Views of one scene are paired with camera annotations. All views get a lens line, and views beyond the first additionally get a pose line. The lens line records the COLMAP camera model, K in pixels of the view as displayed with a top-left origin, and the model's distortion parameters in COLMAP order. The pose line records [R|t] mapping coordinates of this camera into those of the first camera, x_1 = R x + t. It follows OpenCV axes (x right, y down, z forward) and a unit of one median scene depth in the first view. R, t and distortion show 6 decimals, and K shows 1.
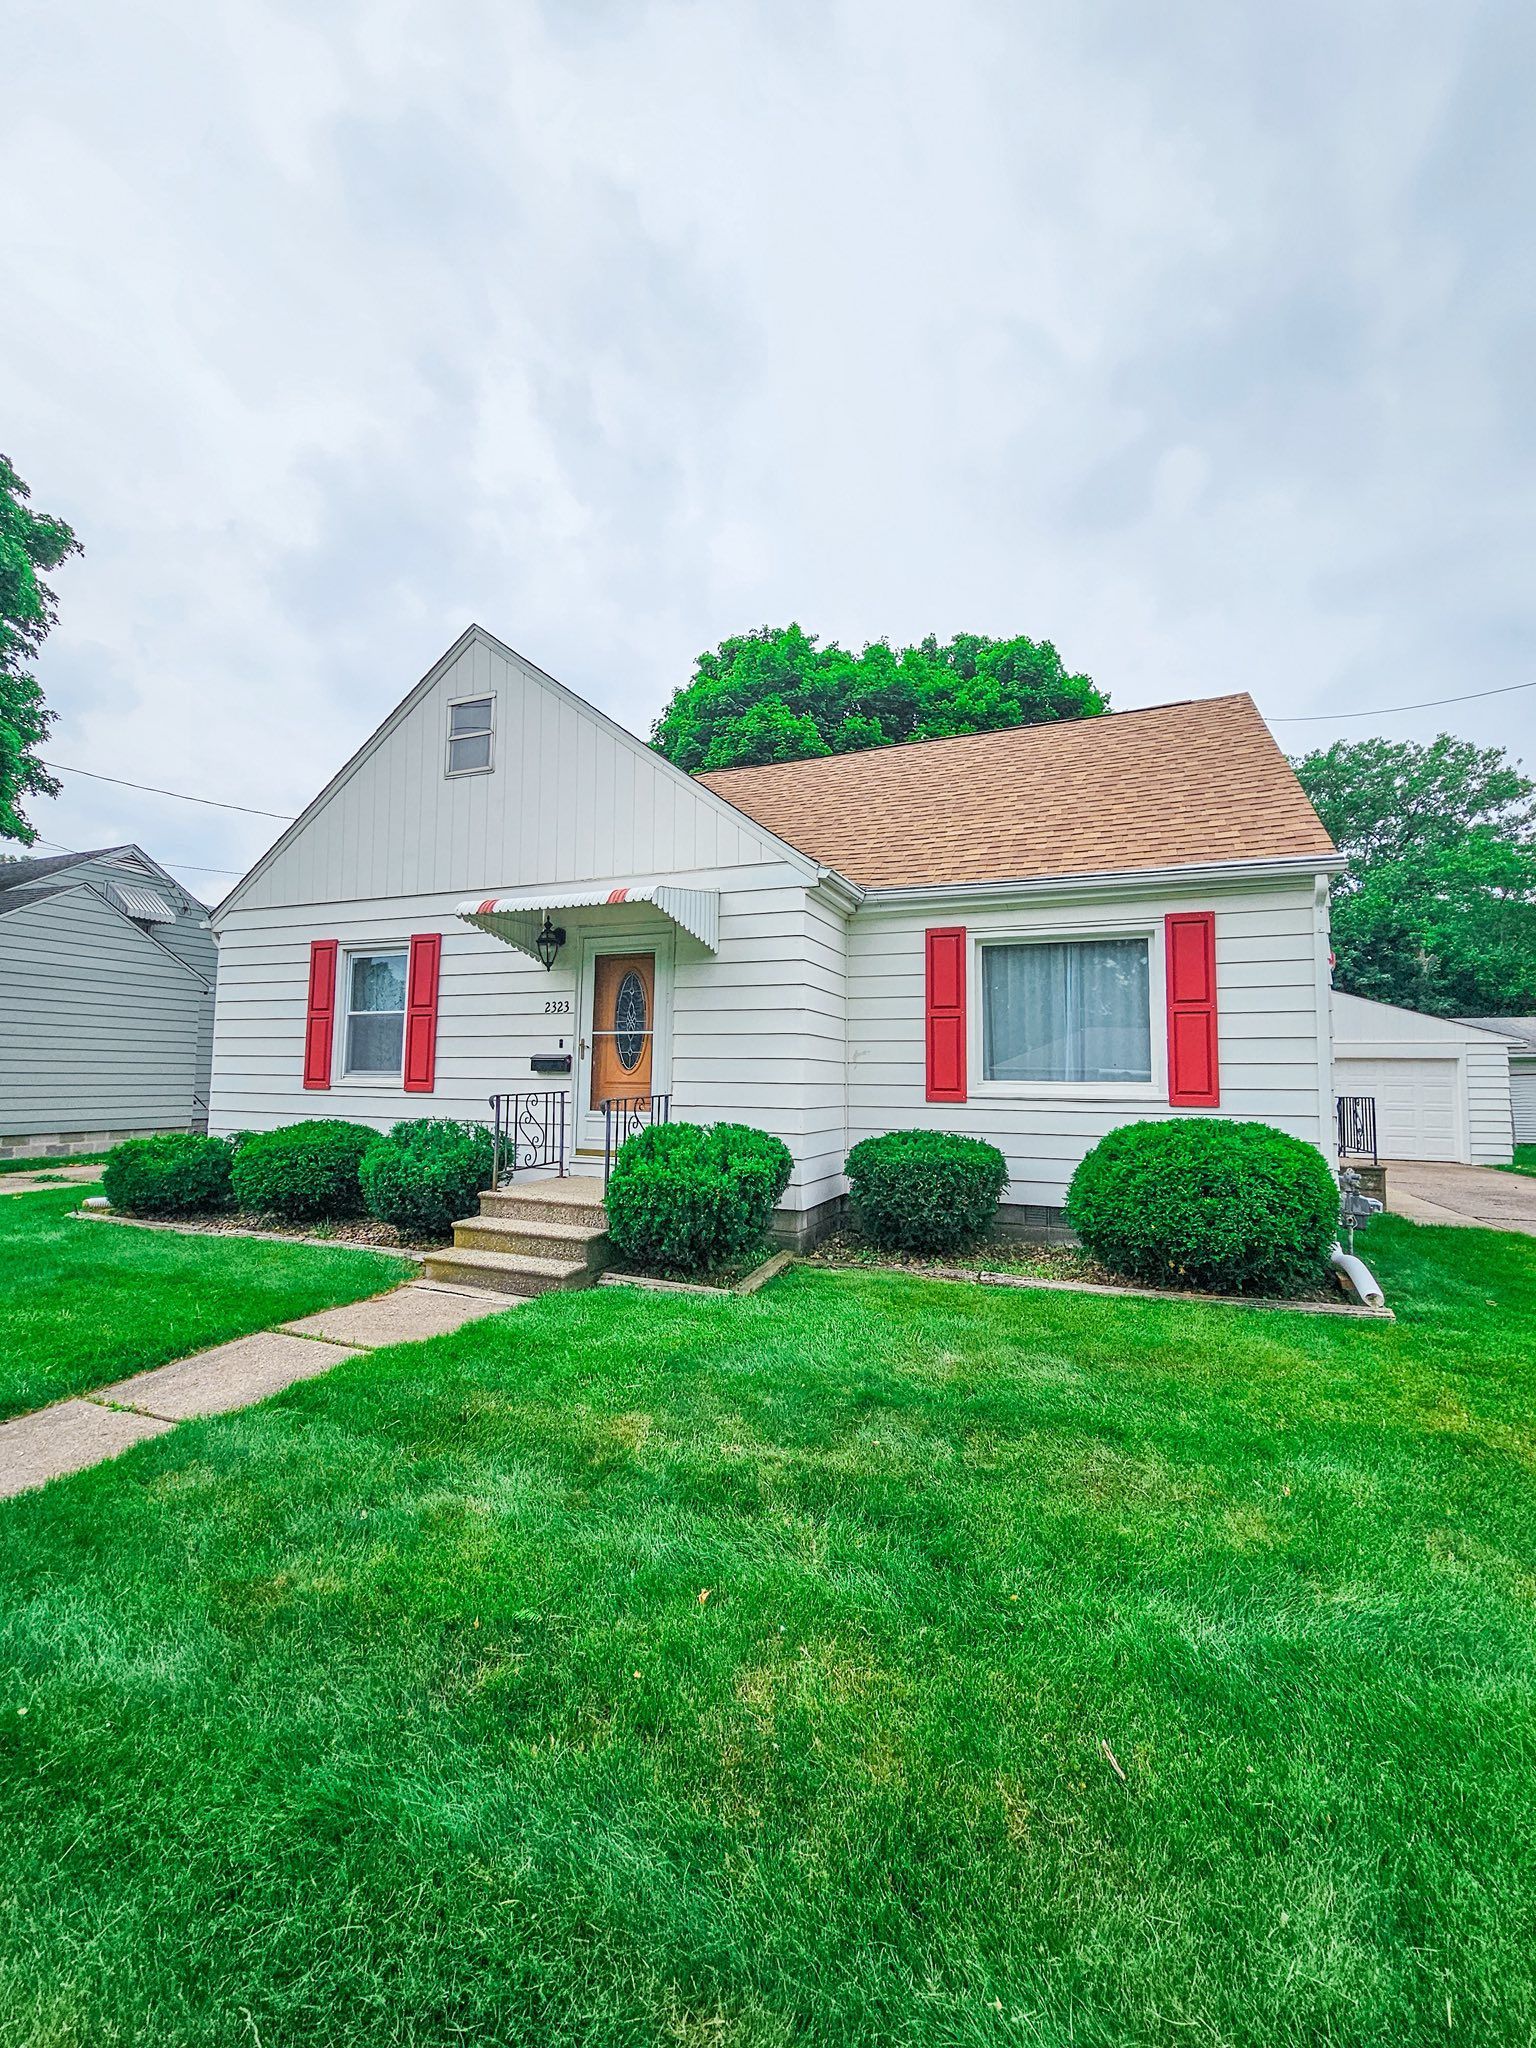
lens RADIAL K [[806.4, 0, 768.0], [0, 806.4, 1024.0], [0, 0, 1]] dist [0.000495, 0.000620]
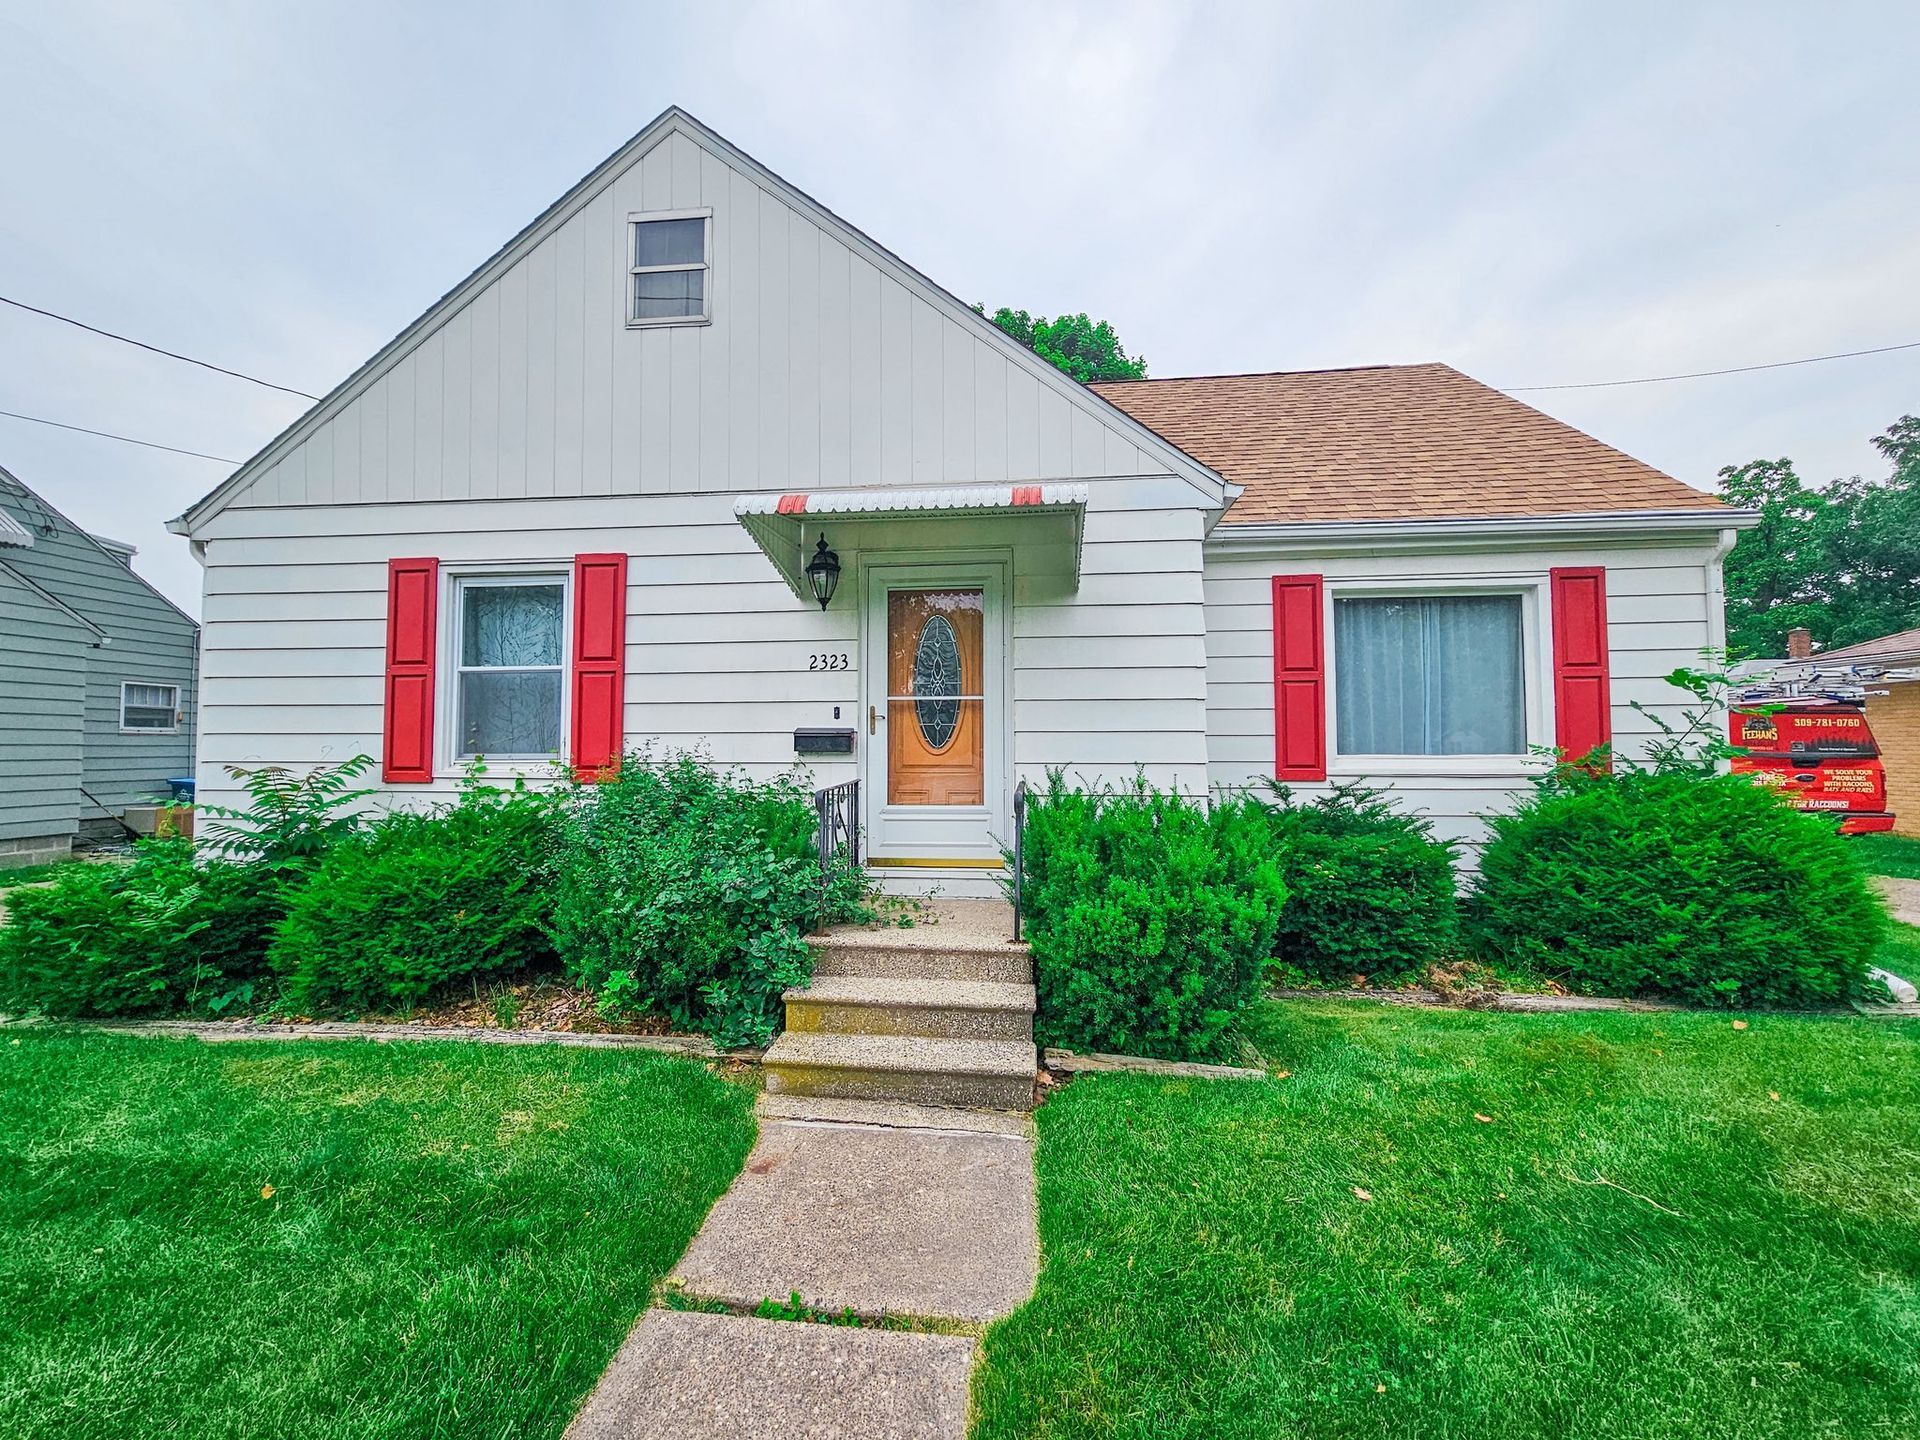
lens RADIAL K [[777.0, 0, 960.0], [0, 777.0, 720.0], [0, 0, 1]] dist [-0.001379, -0.000144]
pose [[0.963455, -0.003735, 0.267843, -0.339362], [-0.004229, 0.999566, 0.029151, 0.010035], [-0.267836, -0.029218, 0.963021, 0.307412]]
